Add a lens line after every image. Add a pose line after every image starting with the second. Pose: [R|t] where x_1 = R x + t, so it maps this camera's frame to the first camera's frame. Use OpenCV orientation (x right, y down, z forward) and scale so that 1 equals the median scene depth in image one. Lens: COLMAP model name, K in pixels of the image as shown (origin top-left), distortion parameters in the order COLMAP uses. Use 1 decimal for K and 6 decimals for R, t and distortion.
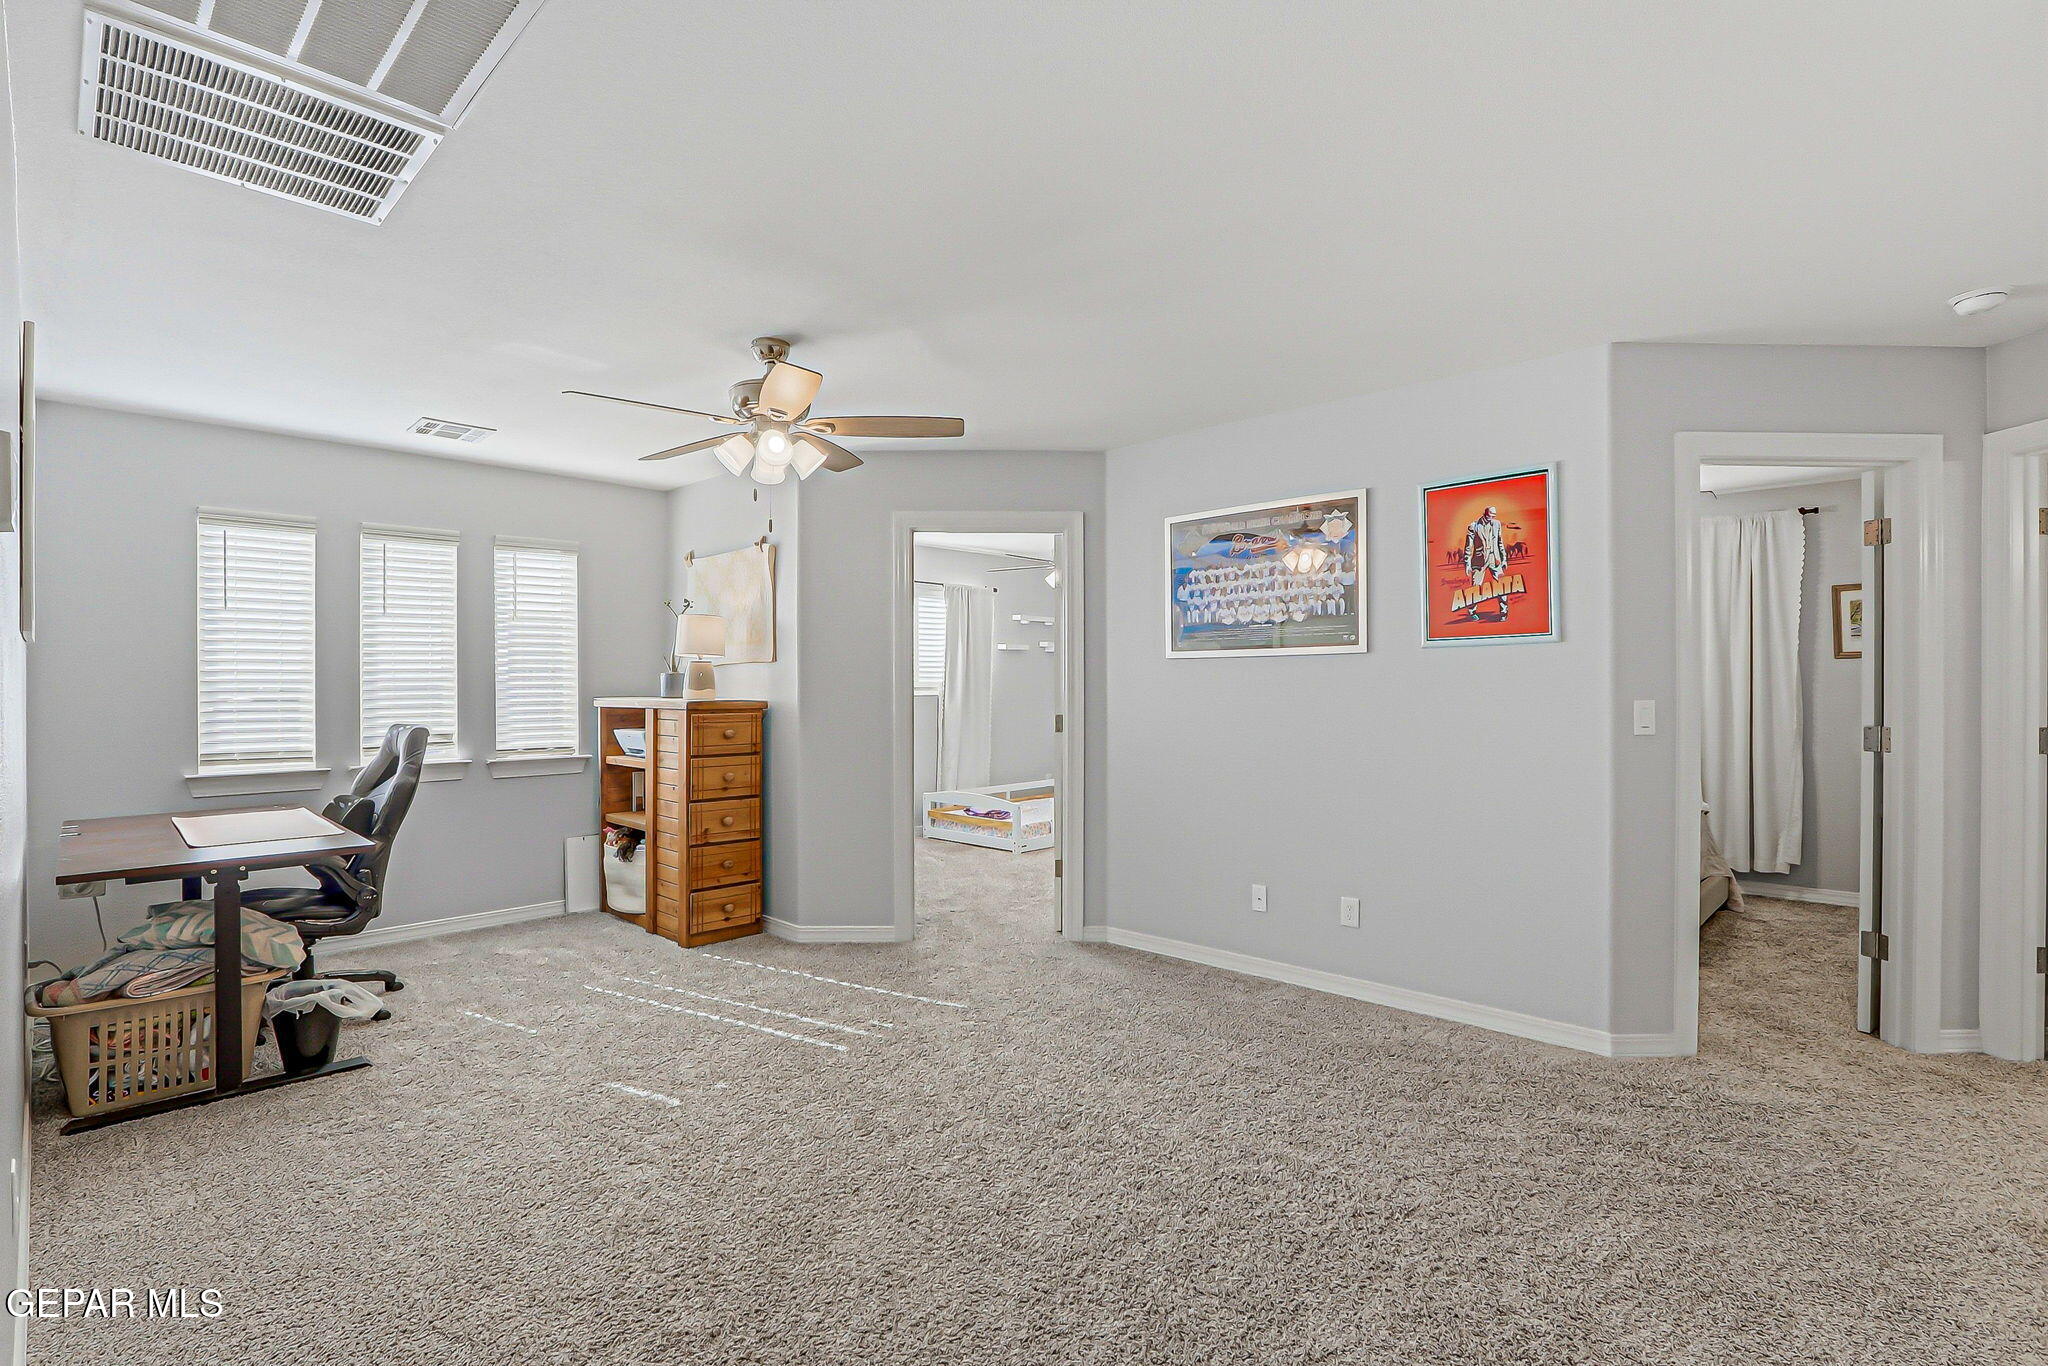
lens RADIAL K [[948.9, 0, 1024.0], [0, 948.9, 683.0], [0, 0, 1]] dist [-0.017258, -0.000038]
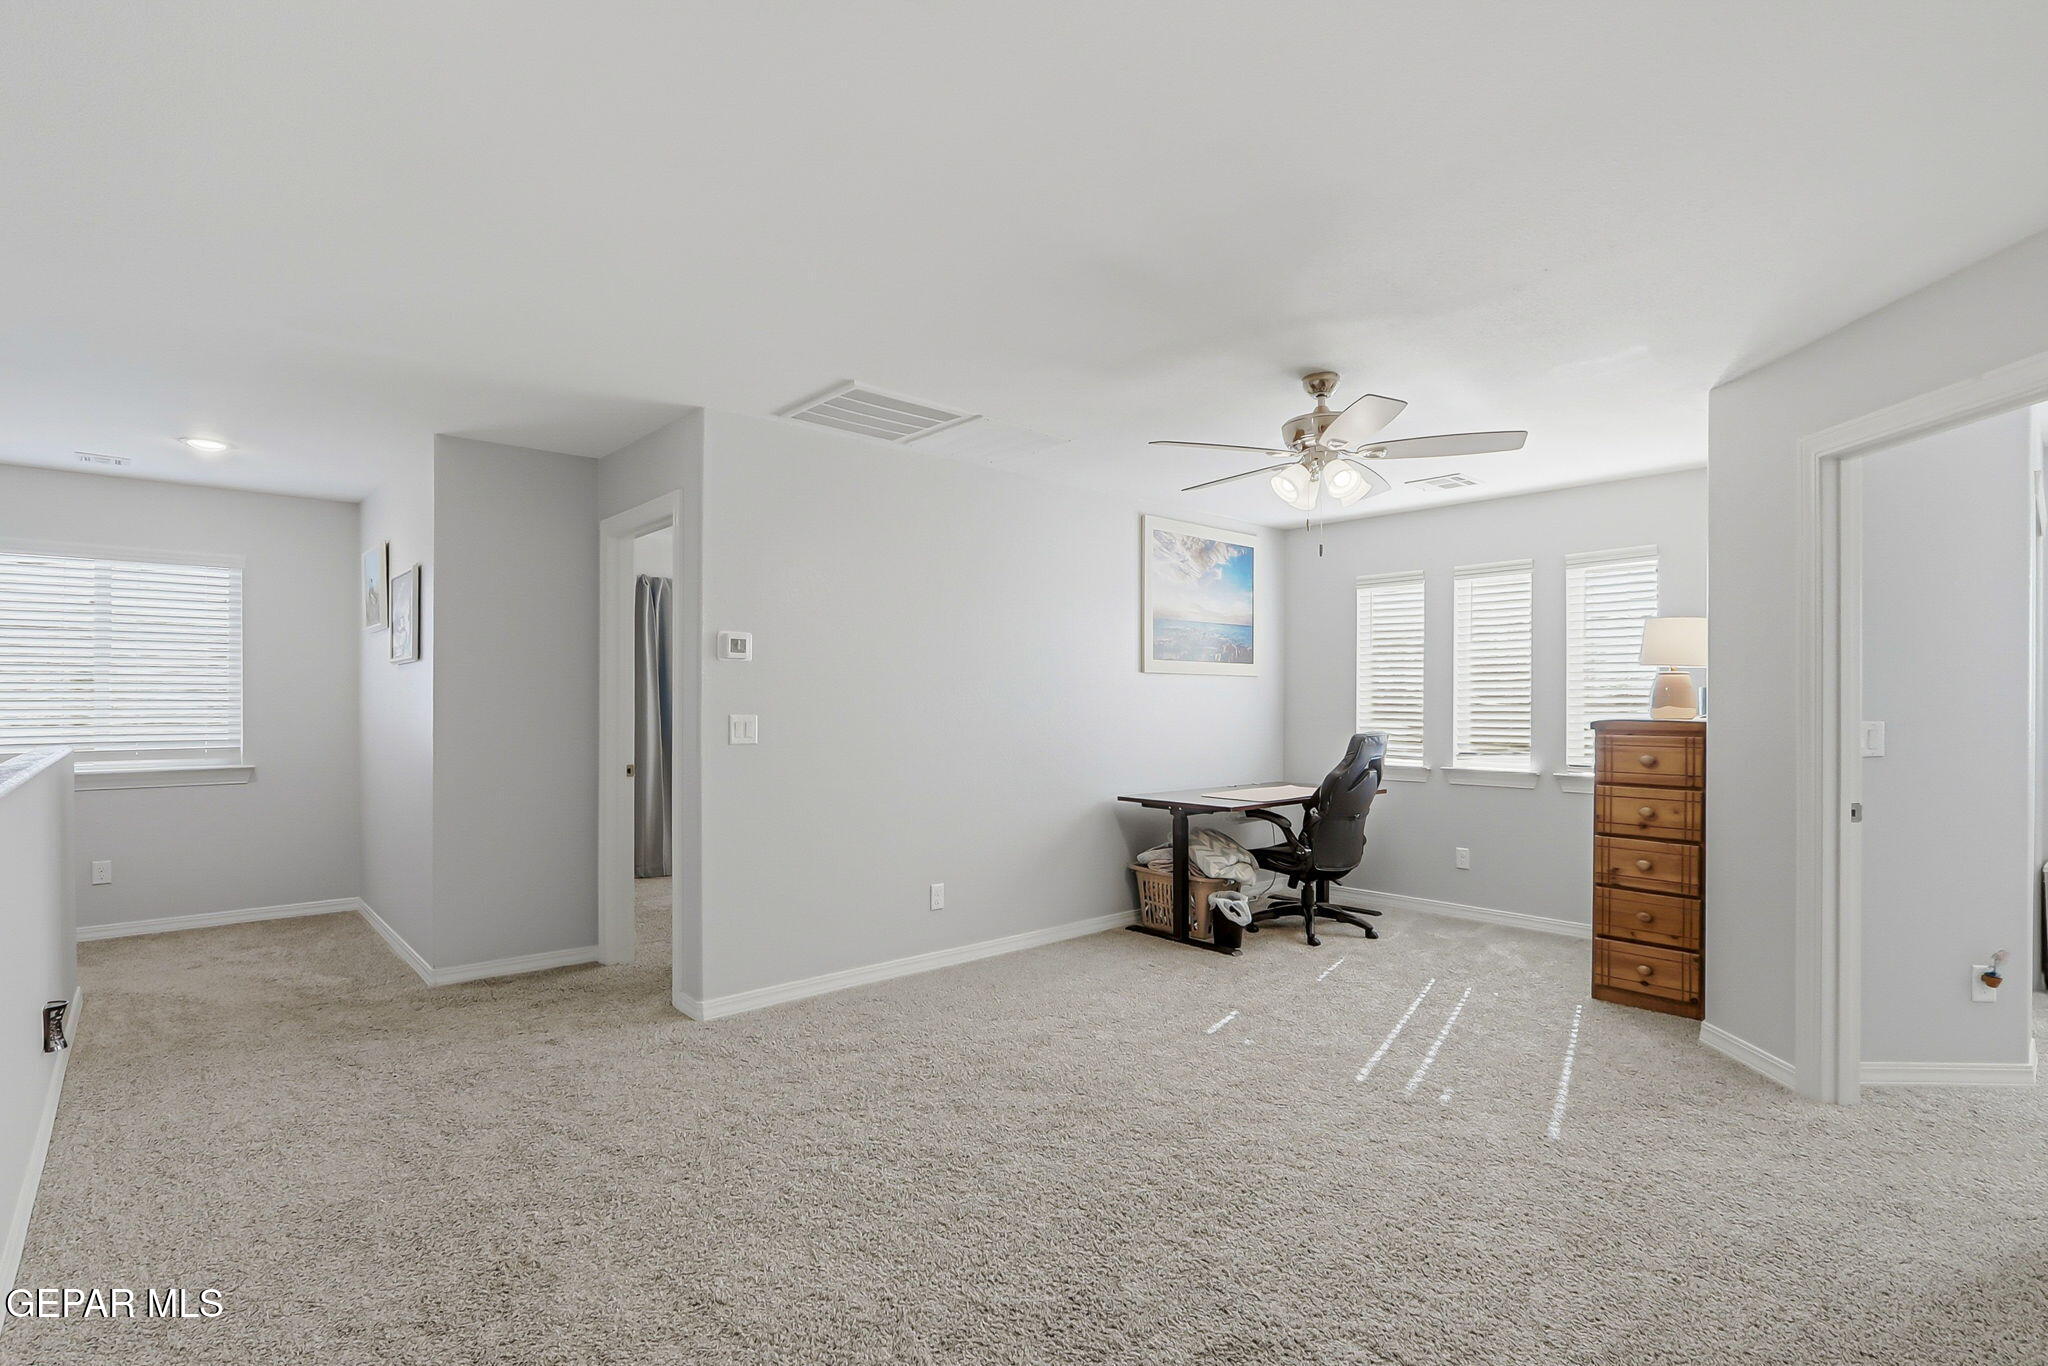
lens RADIAL K [[969.4, 0, 1013.9], [0, 969.4, 723.9], [0, 0, 1]] dist [-0.016988, 0.000652]
pose [[-0.072706, 0.020582, -0.997141, 0.600610], [-0.005699, 0.999762, 0.021052, 0.008510], [0.997337, 0.007213, -0.072571, 0.545725]]
